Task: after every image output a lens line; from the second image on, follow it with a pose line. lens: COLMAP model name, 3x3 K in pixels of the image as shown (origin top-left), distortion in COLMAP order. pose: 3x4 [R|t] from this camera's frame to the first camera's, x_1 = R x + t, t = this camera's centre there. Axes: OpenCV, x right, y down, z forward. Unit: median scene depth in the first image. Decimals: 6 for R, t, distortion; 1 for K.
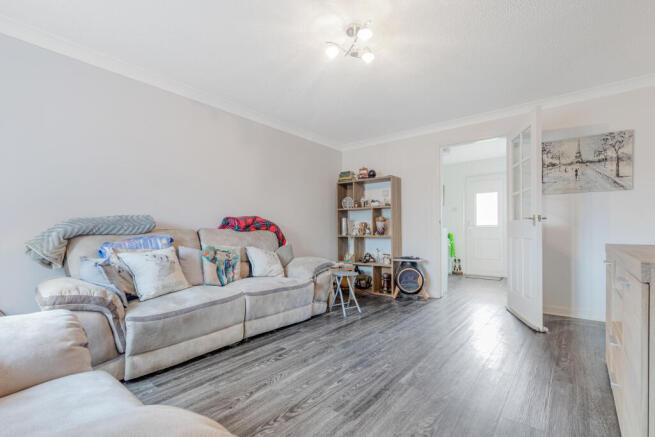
lens RADIAL K [[293.6, 0, 334.2], [0, 293.6, 231.3], [0, 0, 1]] dist [0.029268, 0.000227]
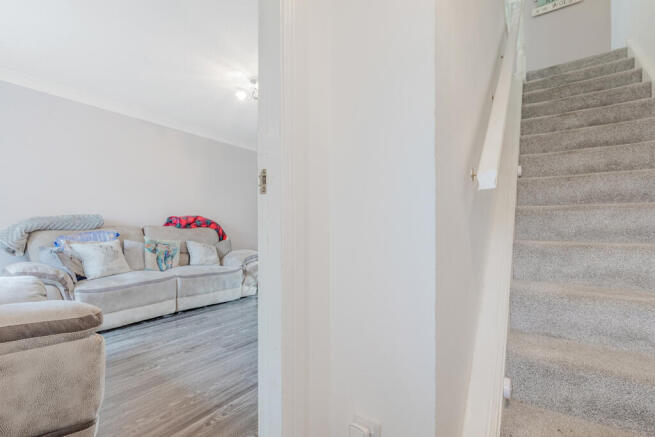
lens RADIAL K [[293.6, 0, 334.2], [0, 293.6, 231.3], [0, 0, 1]] dist [0.029268, 0.000227]
pose [[0.997842, 0.004593, 0.065495, 0.284363], [-0.004881, 0.999979, 0.004243, 0.005796], [-0.065474, -0.004553, 0.997844, -0.321435]]
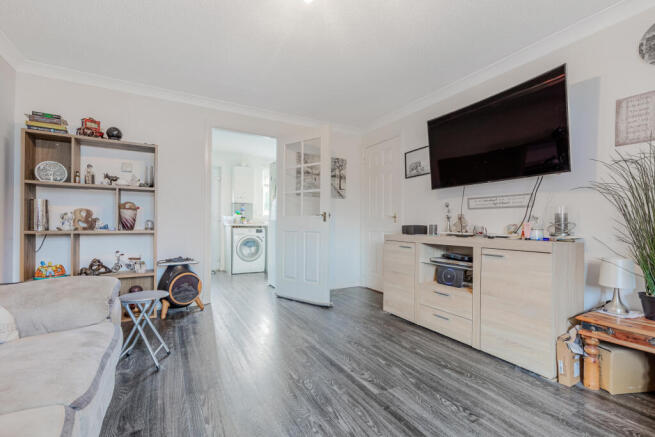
lens RADIAL K [[293.3, 0, 330.8], [0, 293.3, 223.3], [0, 0, 1]] dist [0.001925, -0.000163]
pose [[0.384820, 0.010578, 0.922931, -0.477767], [-0.005889, 0.999942, -0.009006, 0.001725], [-0.922973, -0.001969, 0.384860, 0.568579]]
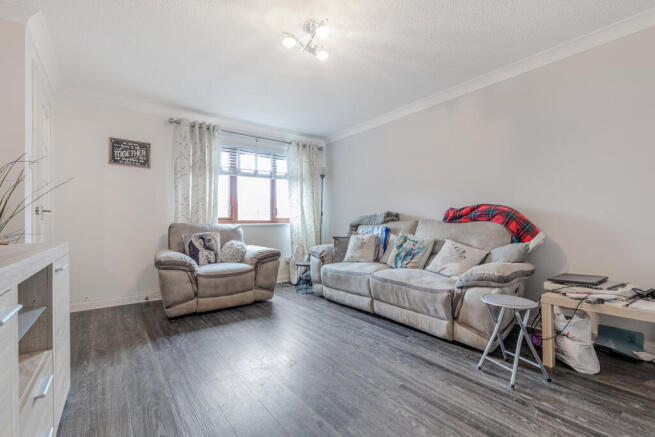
lens RADIAL K [[293.3, 0, 330.8], [0, 293.3, 223.3], [0, 0, 1]] dist [0.001925, -0.000163]
pose [[-0.244282, 0.006082, -0.969685, 0.851754], [0.002525, 0.999981, 0.005636, -0.005244], [0.969701, -0.001072, -0.244293, 1.077693]]
